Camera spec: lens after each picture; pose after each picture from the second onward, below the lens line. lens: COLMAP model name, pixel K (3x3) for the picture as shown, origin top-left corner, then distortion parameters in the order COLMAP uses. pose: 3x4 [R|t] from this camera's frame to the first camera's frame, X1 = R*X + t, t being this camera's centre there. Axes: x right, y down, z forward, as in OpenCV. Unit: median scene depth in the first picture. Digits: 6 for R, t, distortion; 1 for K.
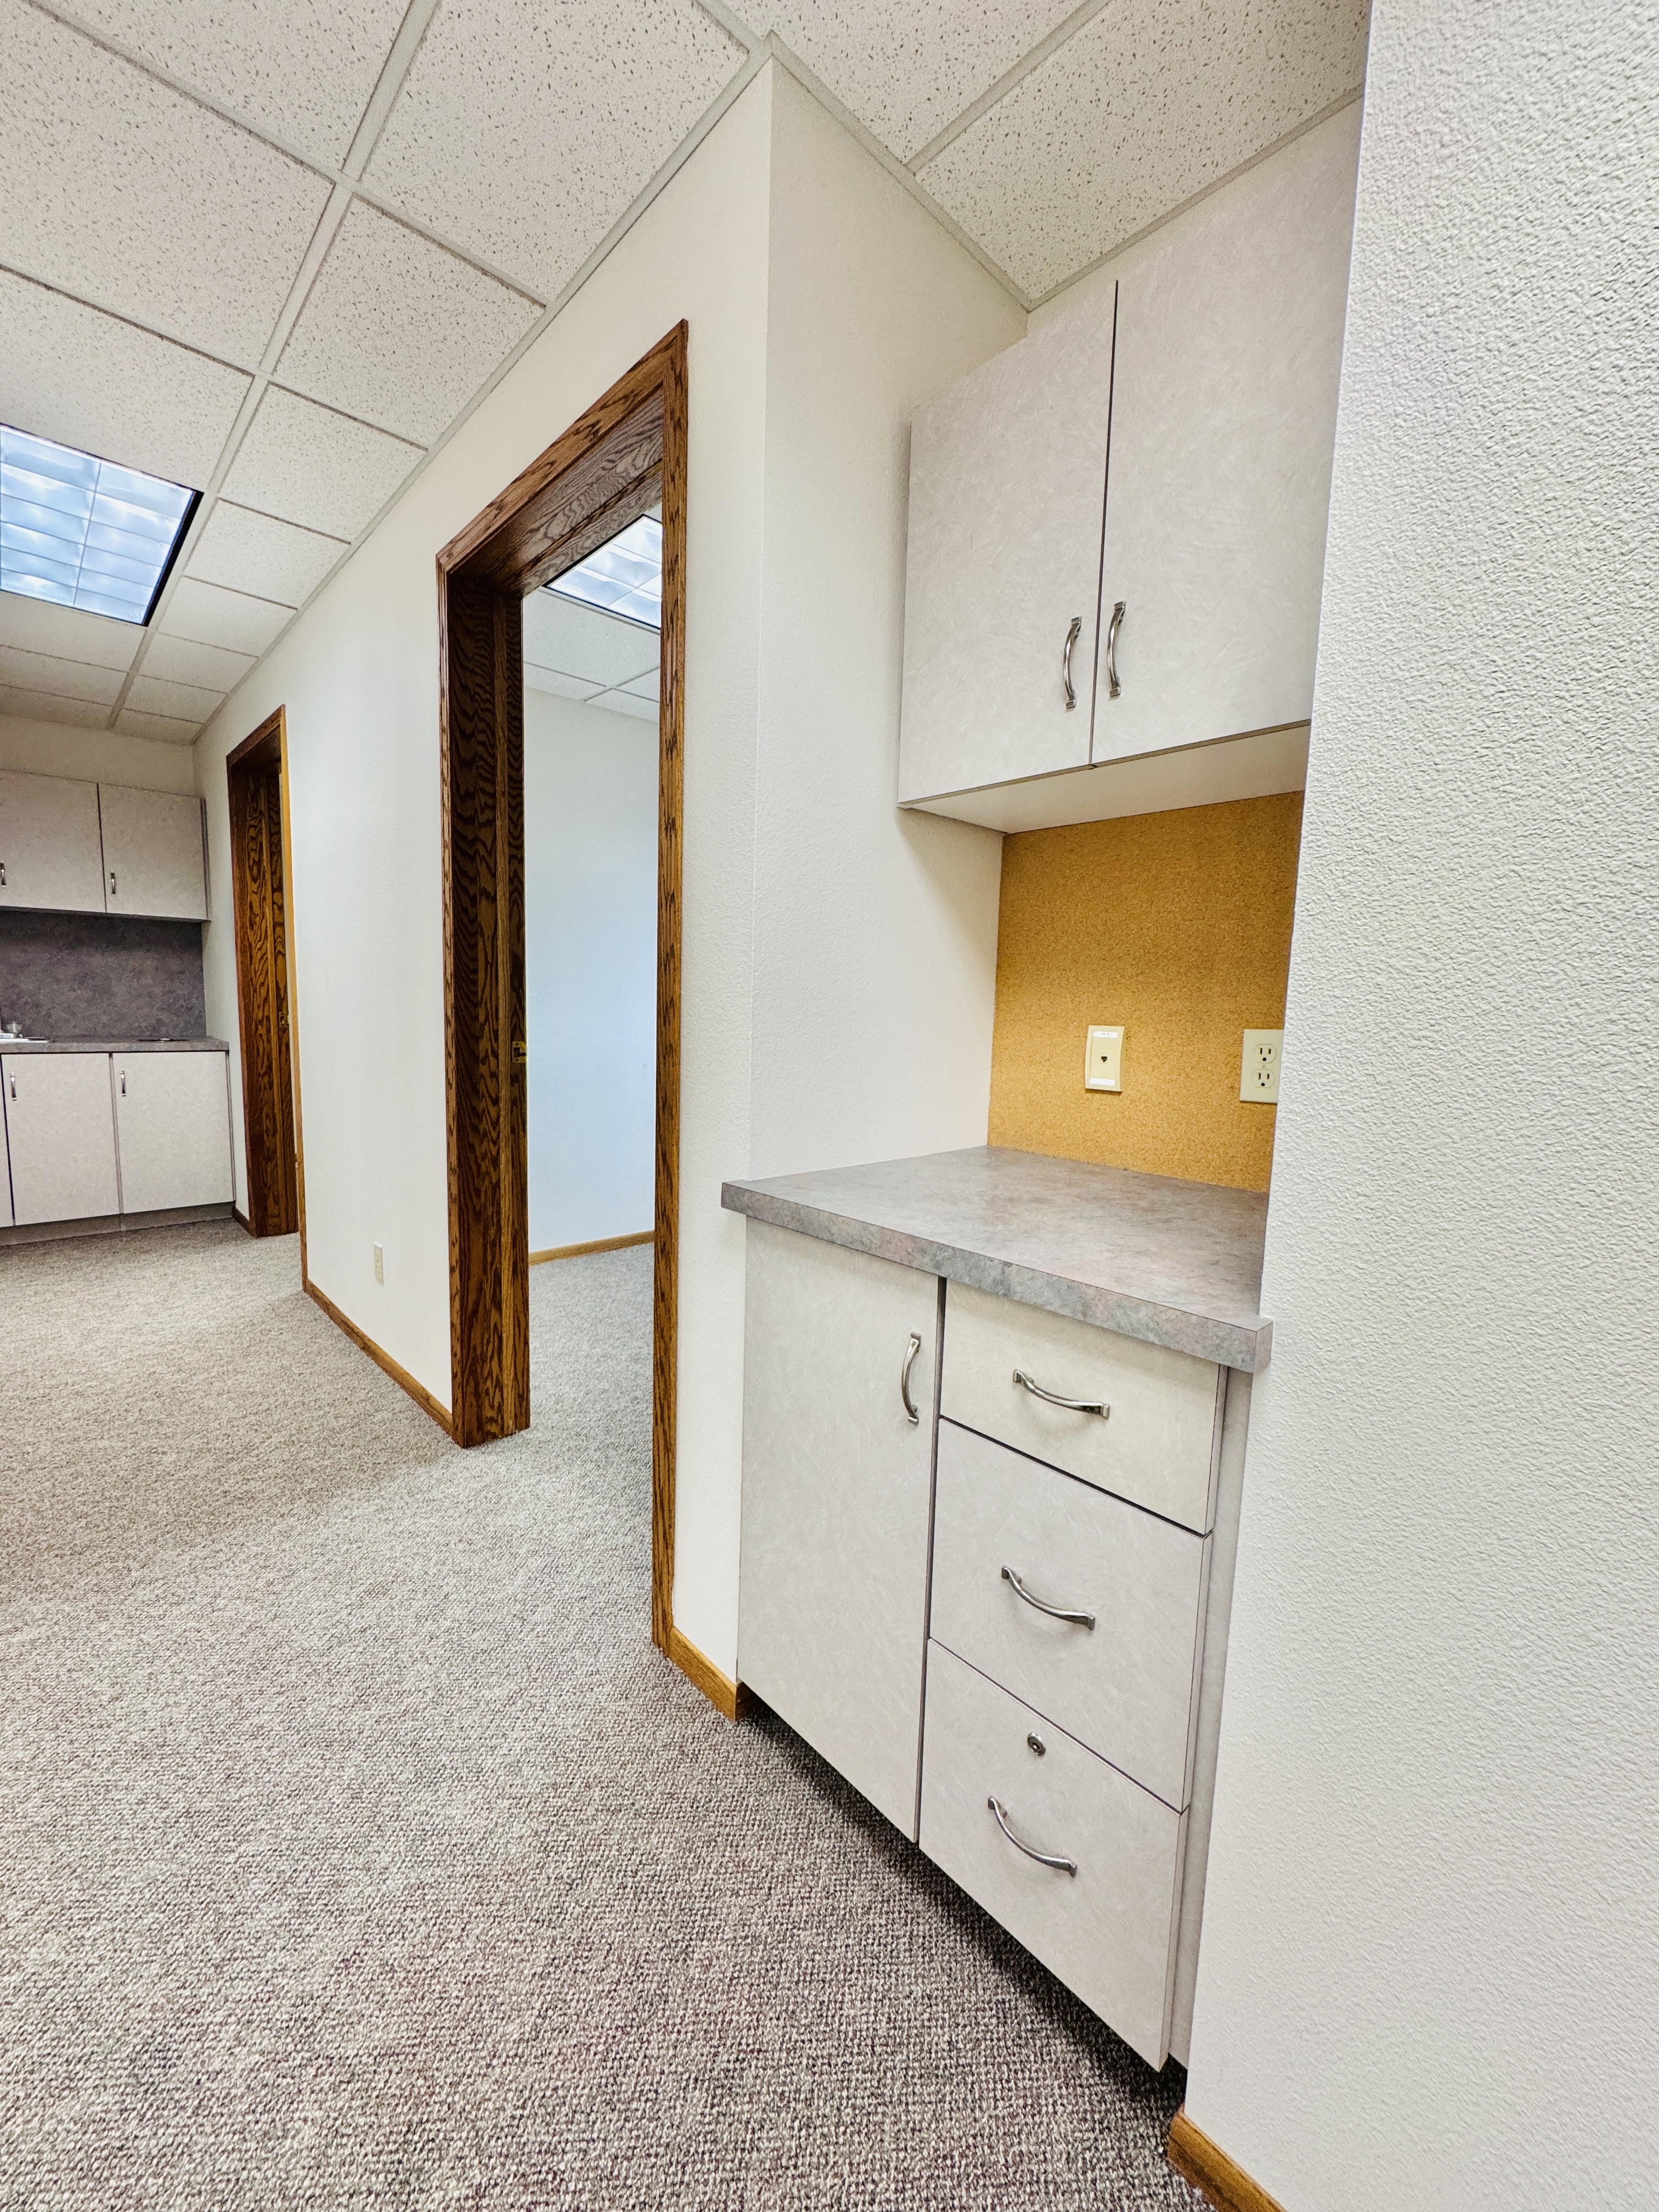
lens RADIAL K [[876.0, 0, 823.6], [0, 876.0, 1102.0], [0, 0, 1]] dist [-0.000298, 0.000761]
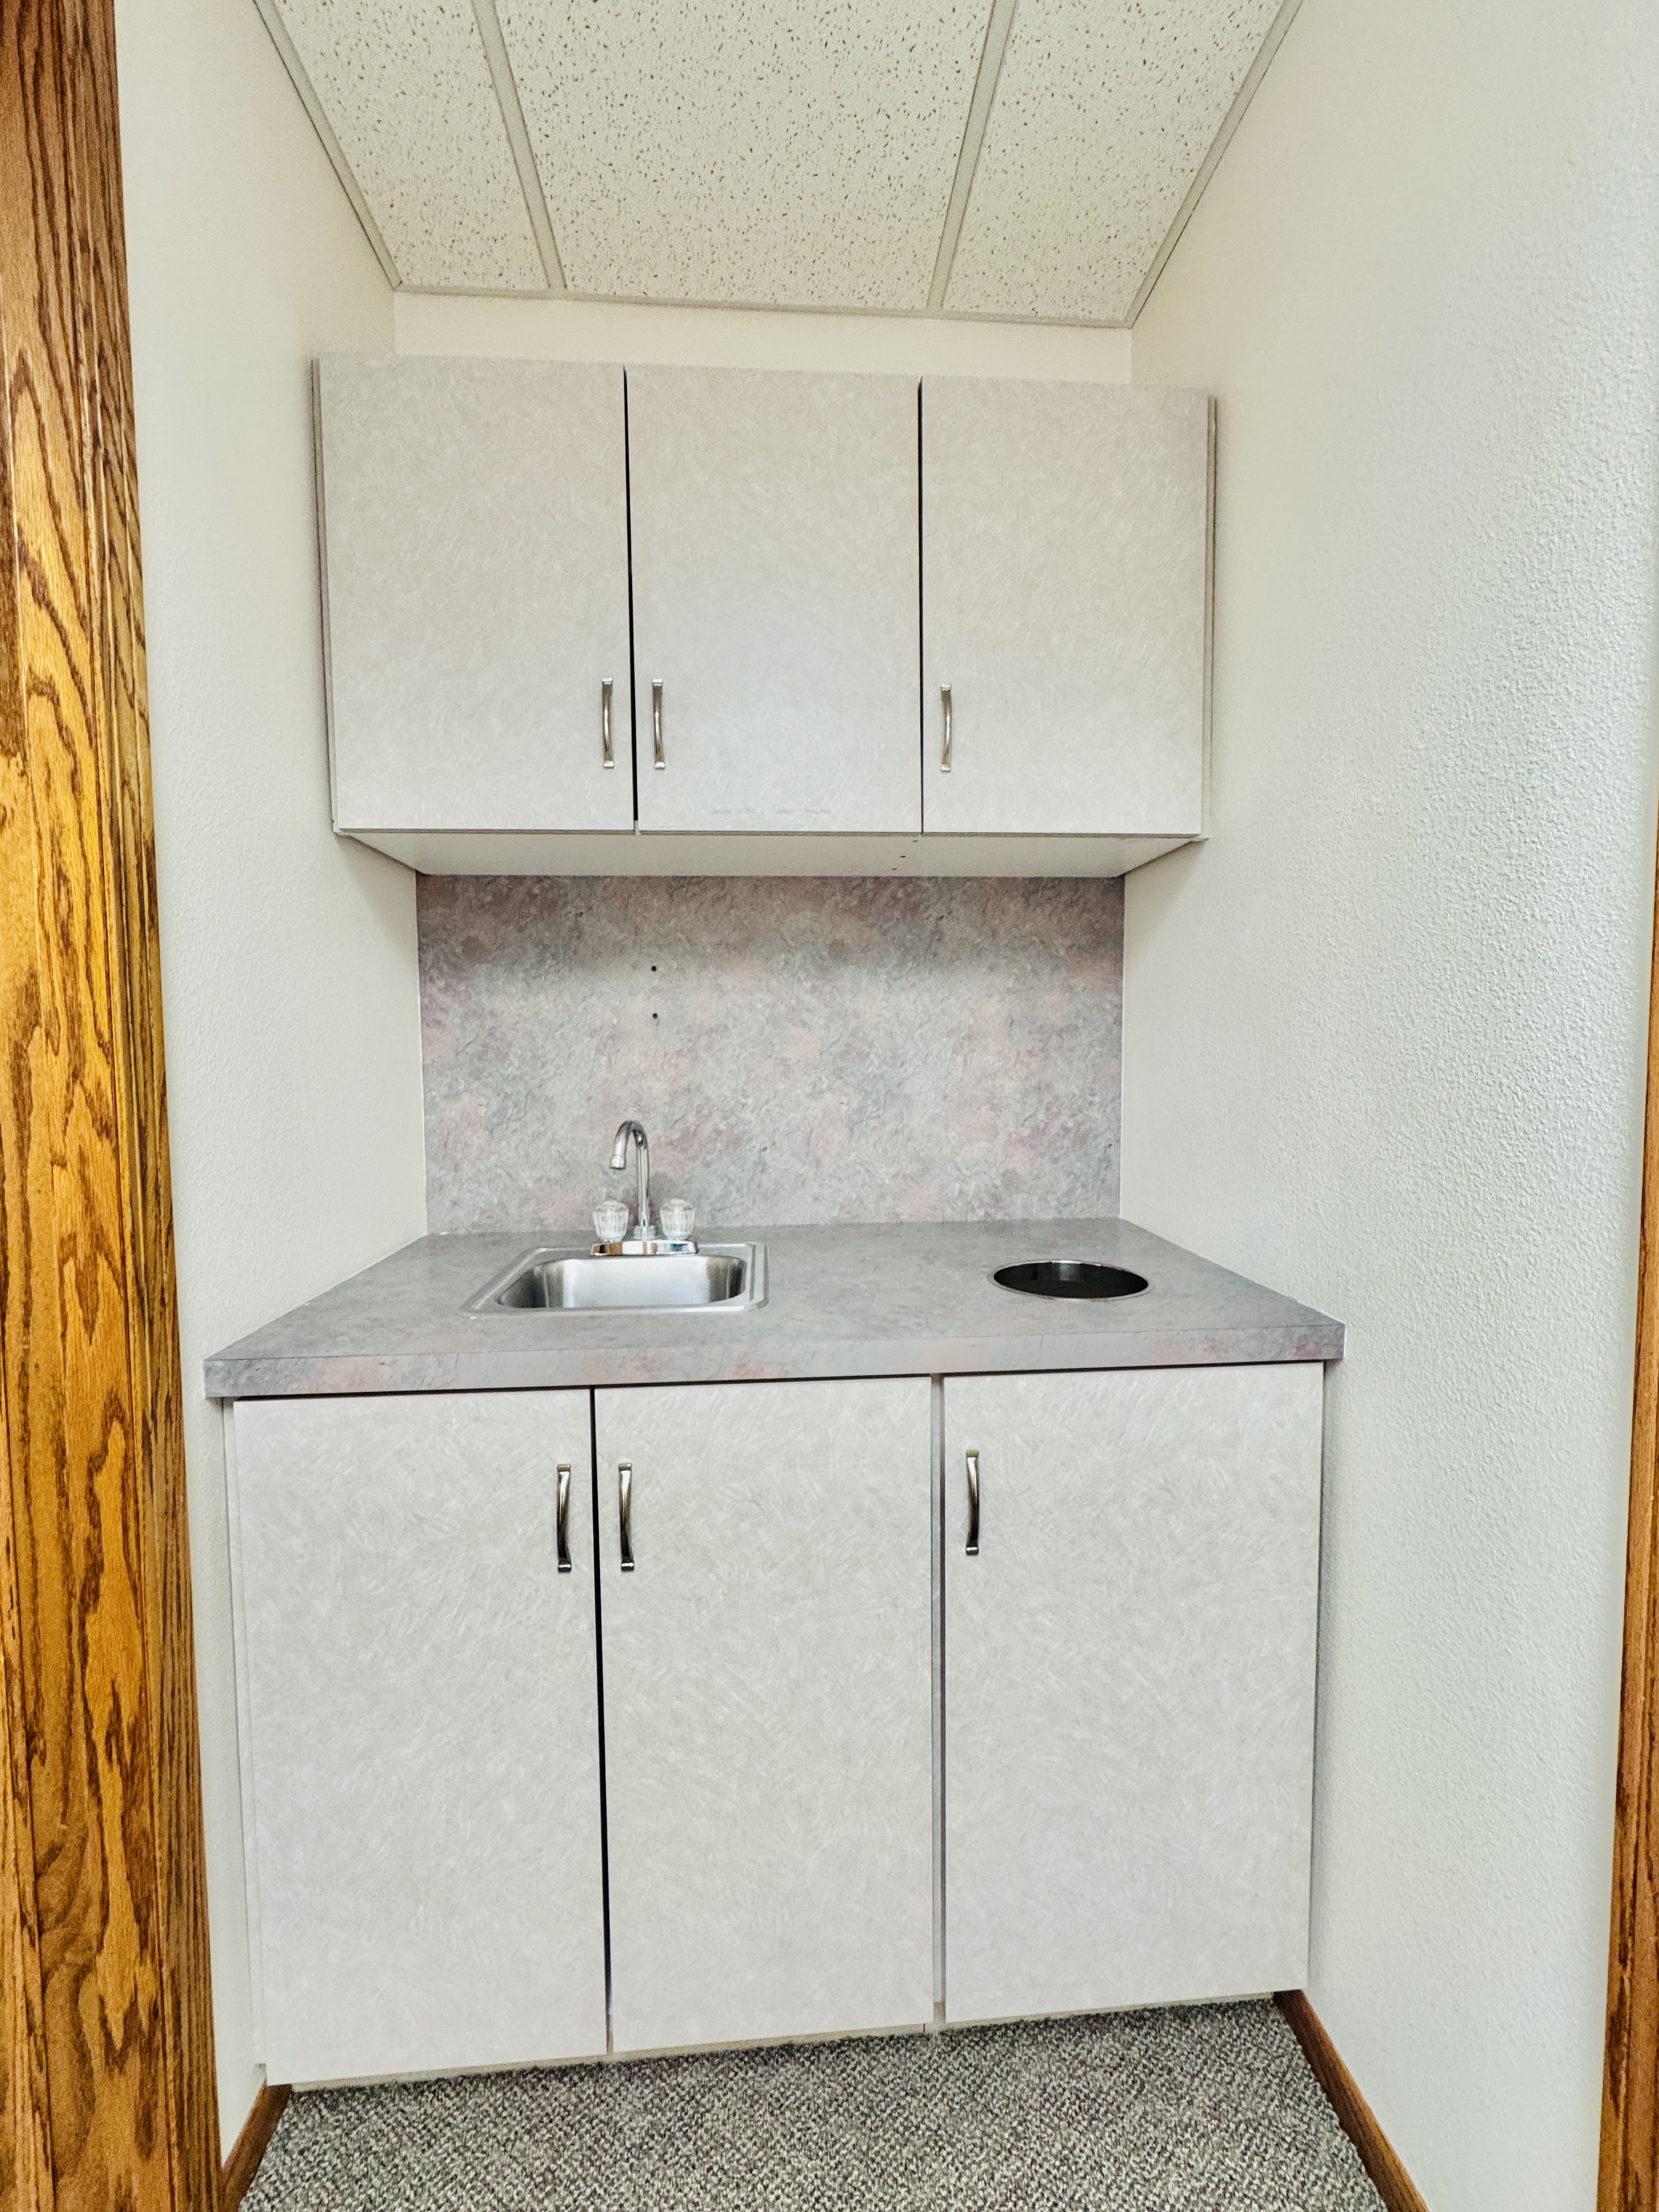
lens RADIAL K [[876.0, 0, 823.2], [0, 876.0, 1097.2], [0, 0, 1]] dist [-0.000298, 0.000761]
pose [[0.782115, 0.009039, -0.623068, -0.703360], [-0.042012, 0.998385, -0.038254, -0.124131], [0.621716, 0.056095, 0.781232, 0.804525]]
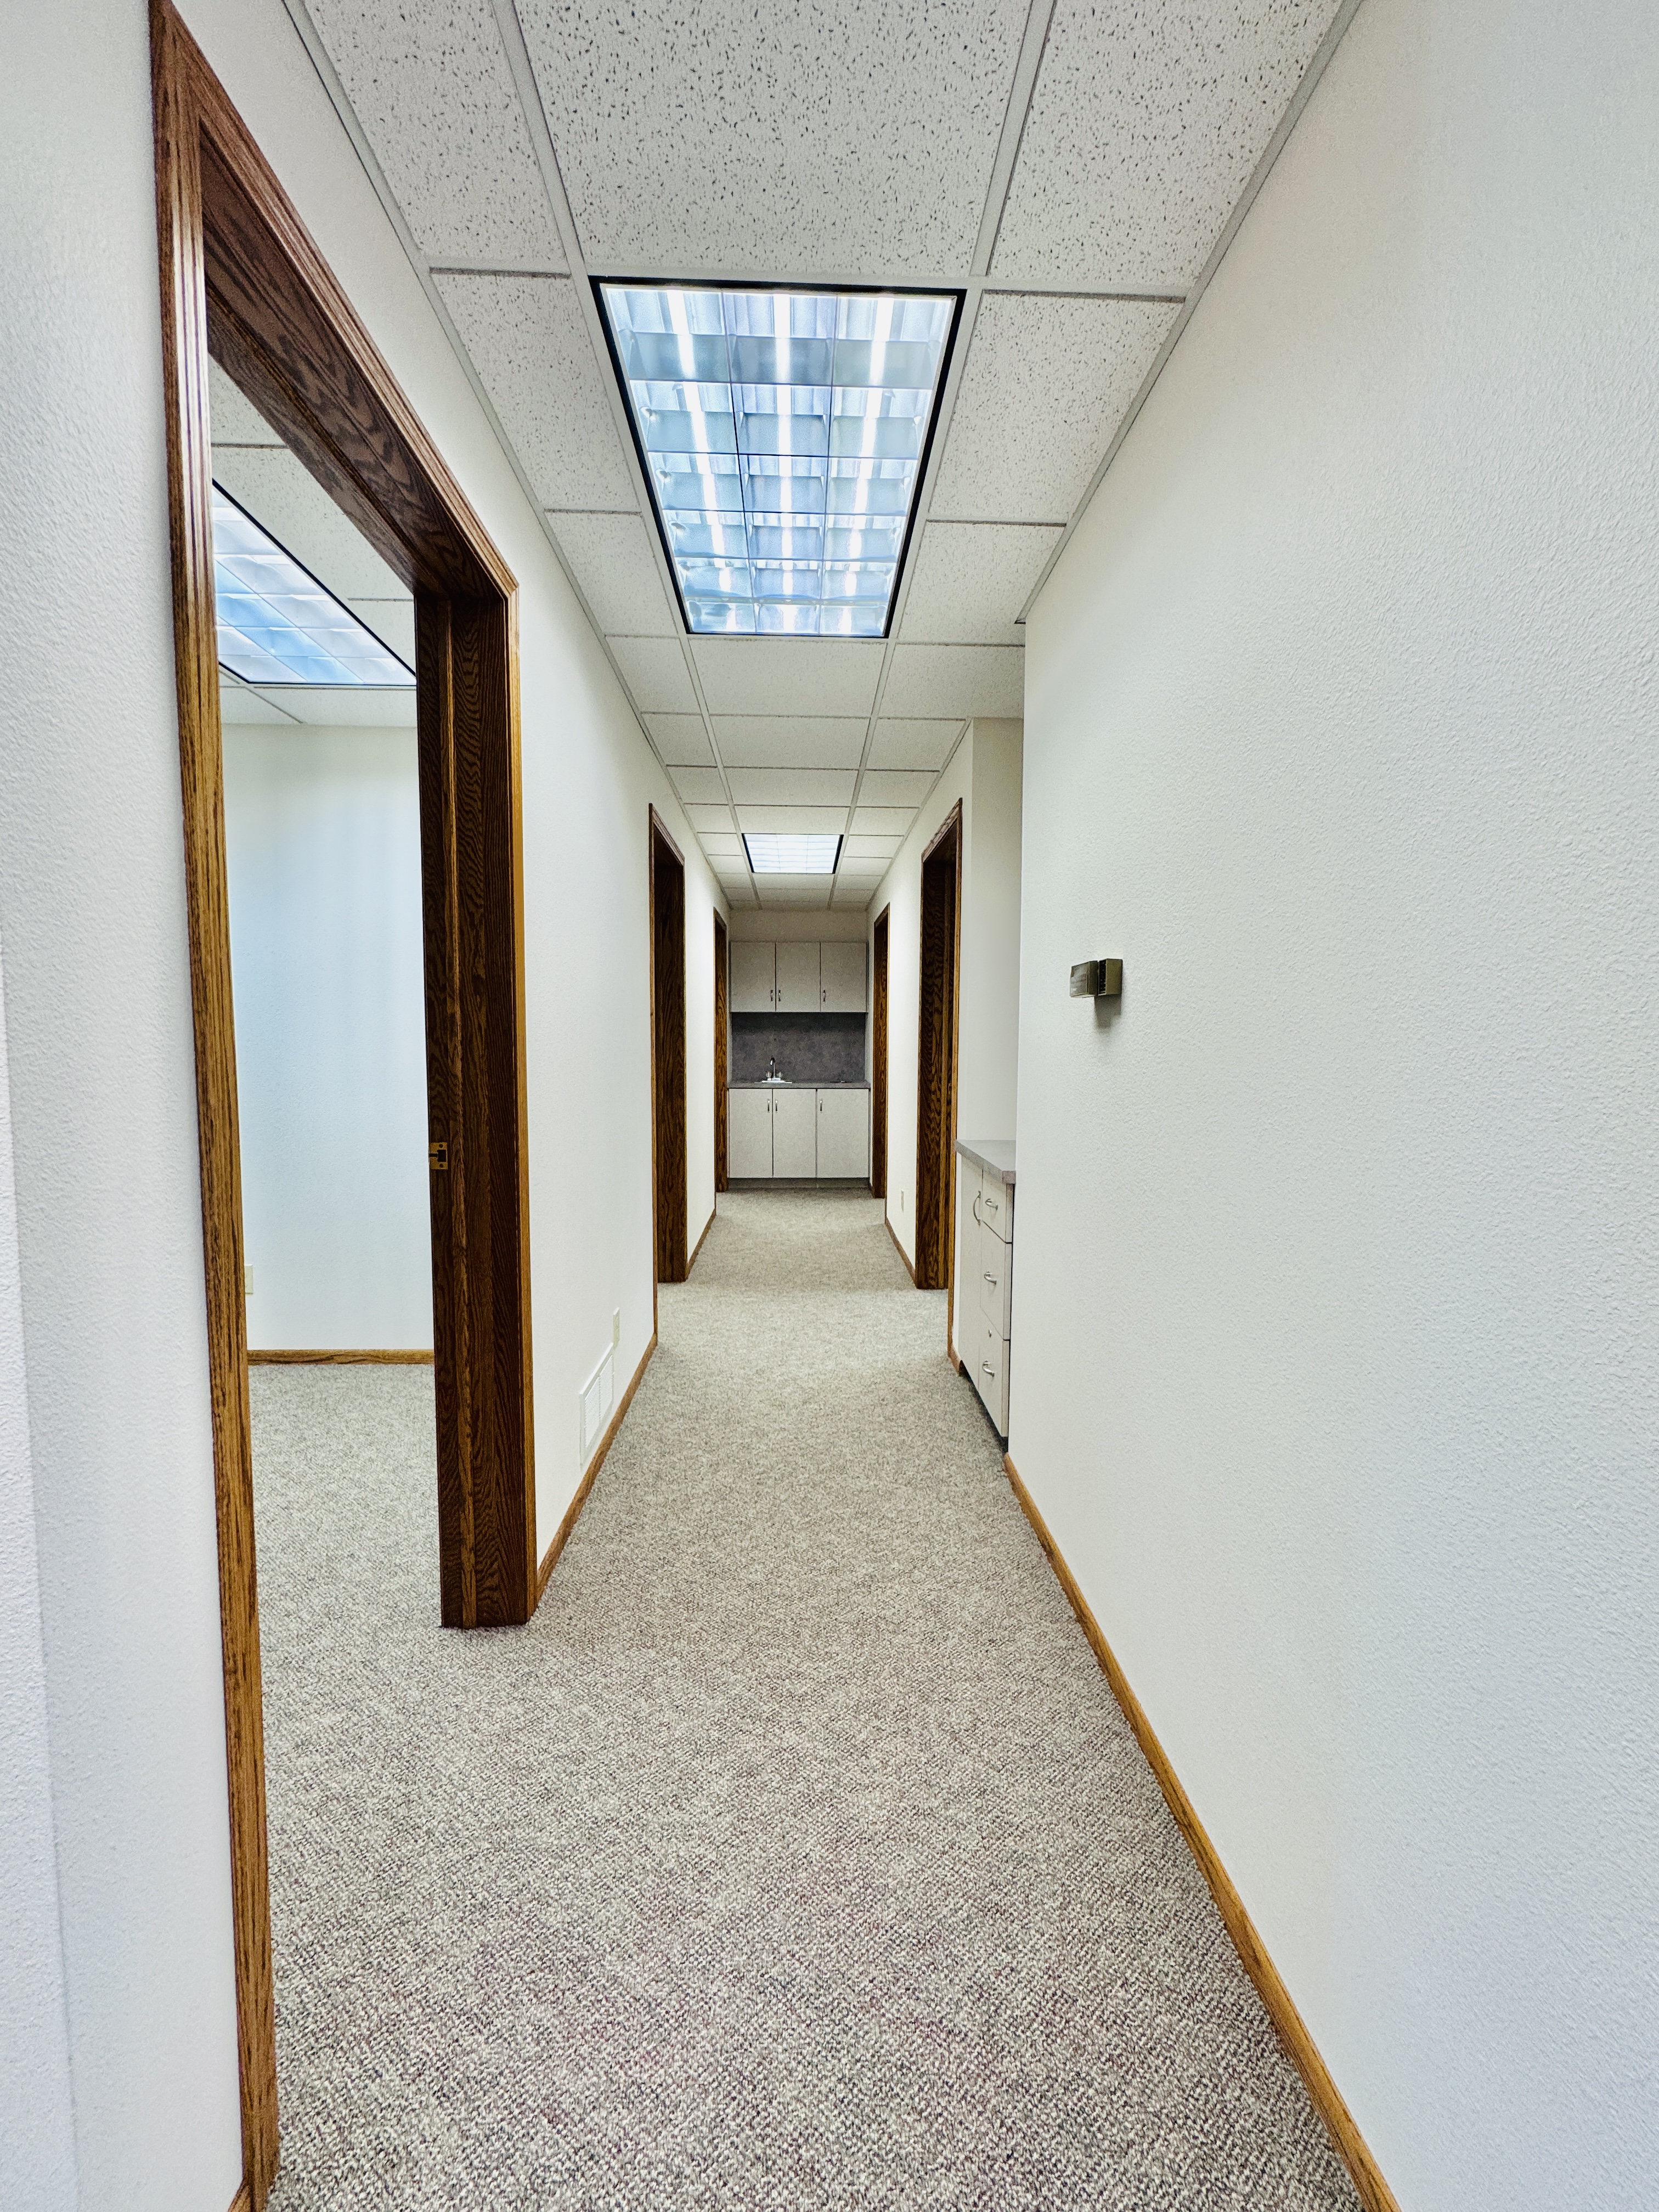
lens RADIAL K [[876.0, 0, 828.4], [0, 876.0, 1086.8], [0, 0, 1]] dist [-0.000298, 0.000761]
pose [[0.754530, 0.009734, -0.656193, 0.406593], [-0.054612, 0.997353, -0.048001, 0.026260], [0.653989, 0.072054, 0.753065, -0.363547]]
